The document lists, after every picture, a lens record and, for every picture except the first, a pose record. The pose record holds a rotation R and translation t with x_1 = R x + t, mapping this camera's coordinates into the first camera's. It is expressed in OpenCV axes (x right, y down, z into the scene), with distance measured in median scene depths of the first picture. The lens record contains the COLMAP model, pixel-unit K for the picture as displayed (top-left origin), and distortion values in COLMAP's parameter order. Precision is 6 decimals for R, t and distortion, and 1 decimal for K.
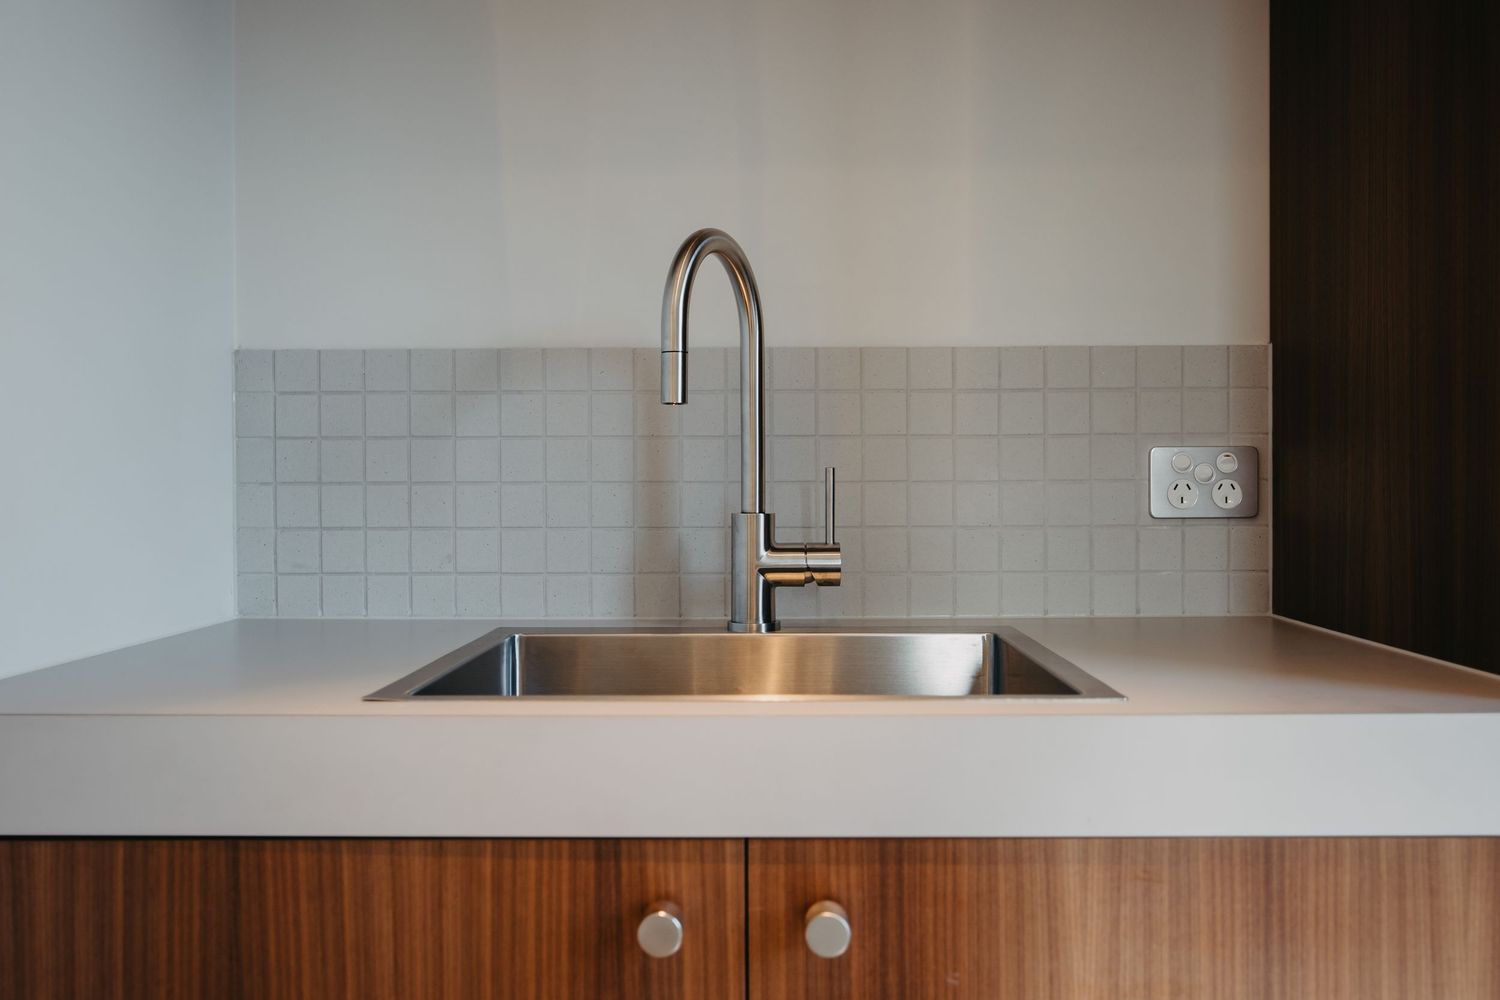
lens RADIAL K [[1412.1, 0, 750.0], [0, 1412.1, 500.0], [0, 0, 1]] dist [-0.008550, 0.000401]
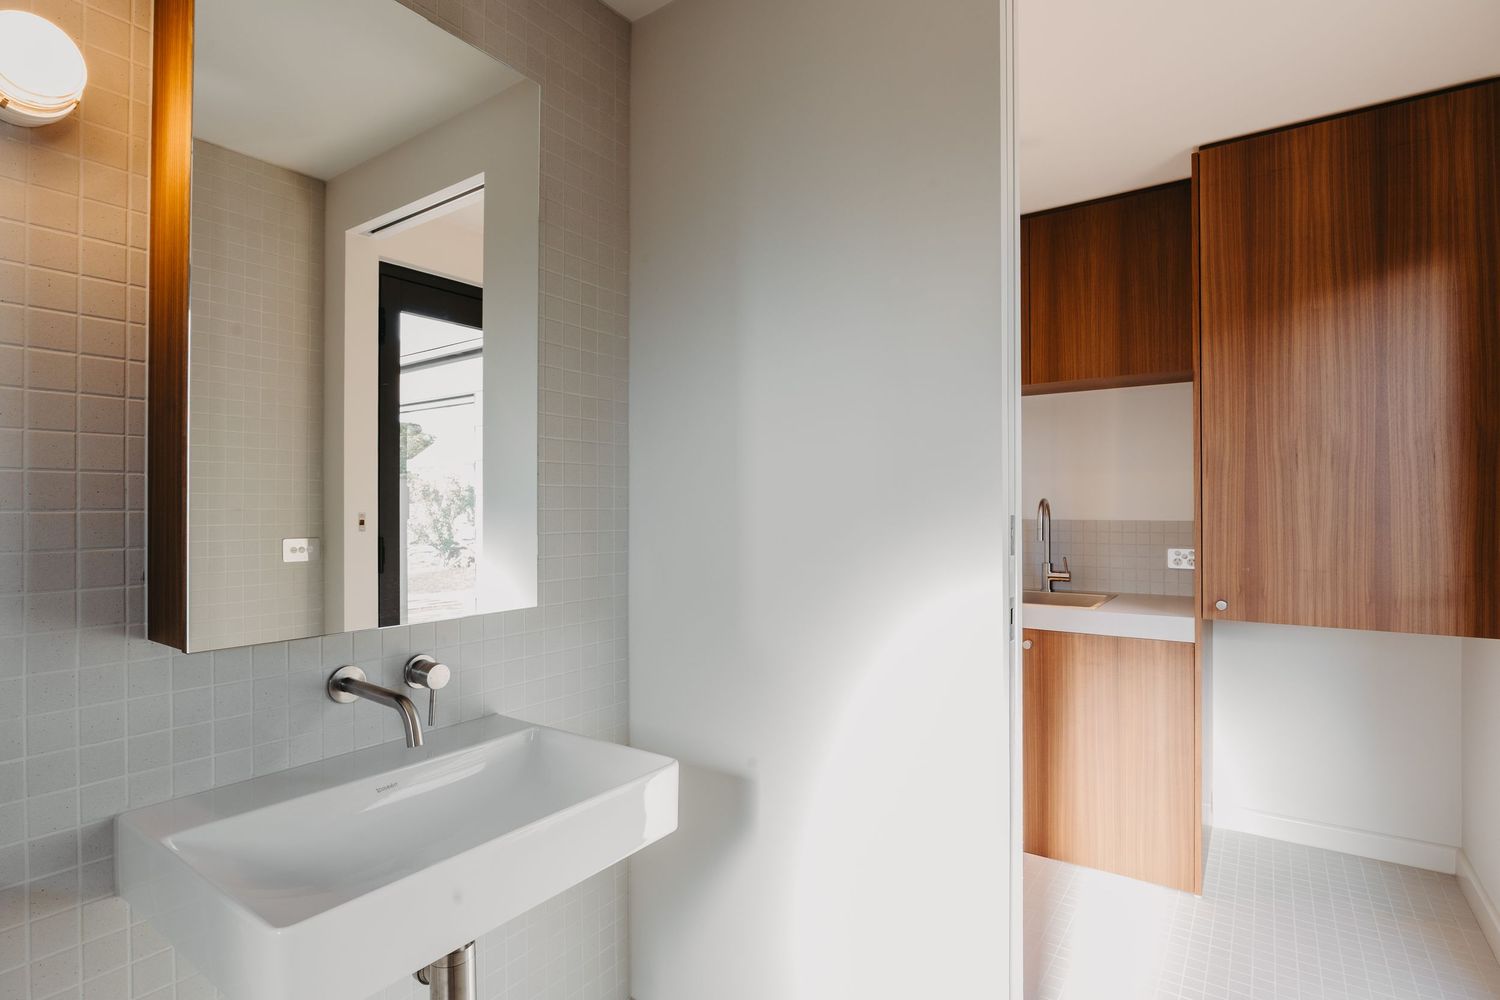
lens RADIAL K [[740.2, 0, 750.0], [0, 740.2, 500.0], [0, 0, 1]] dist [-0.001689, -0.000575]
pose [[0.831046, -0.001070, -0.556202, 0.754108], [-0.010555, 0.999788, -0.017694, -0.198884], [0.556103, 0.020576, 0.830859, -2.013829]]
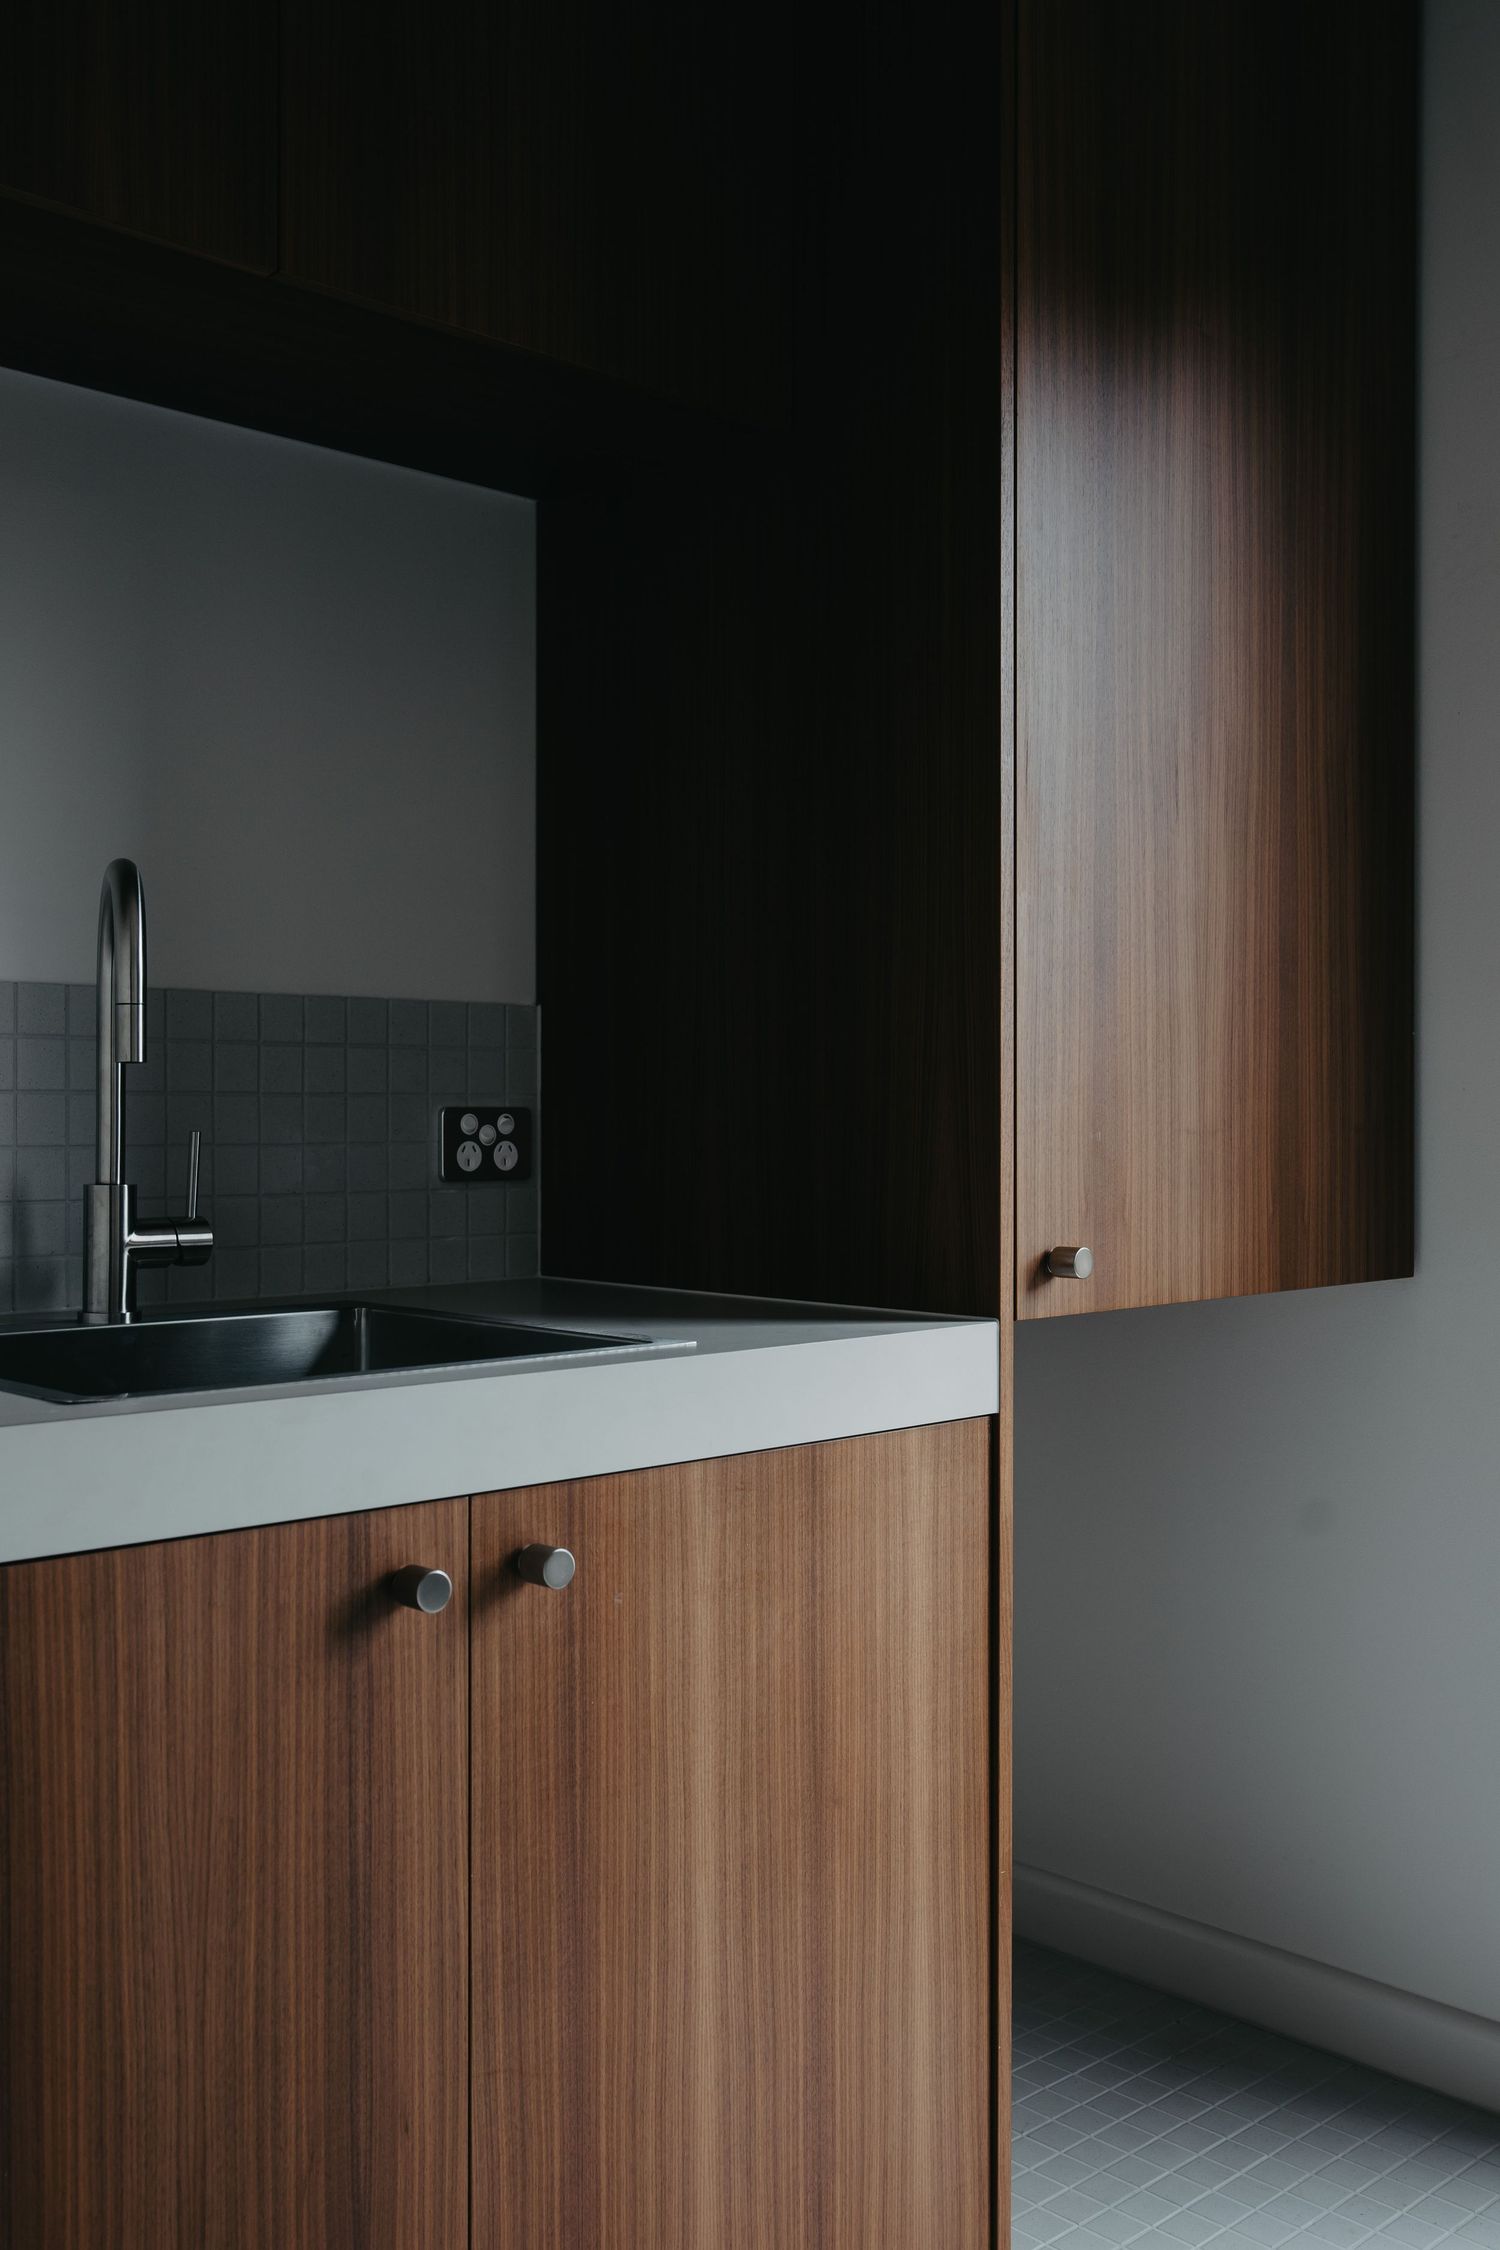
lens RADIAL K [[2118.1, 0, 750.0], [0, 2118.1, 1125.0], [0, 0, 1]] dist [-0.008550, 0.000401]
pose [[0.708154, 0.002917, 0.706052, -0.969669], [0.002659, 0.999973, -0.006798, -0.025204], [-0.706053, 0.006691, 0.708127, -0.268518]]
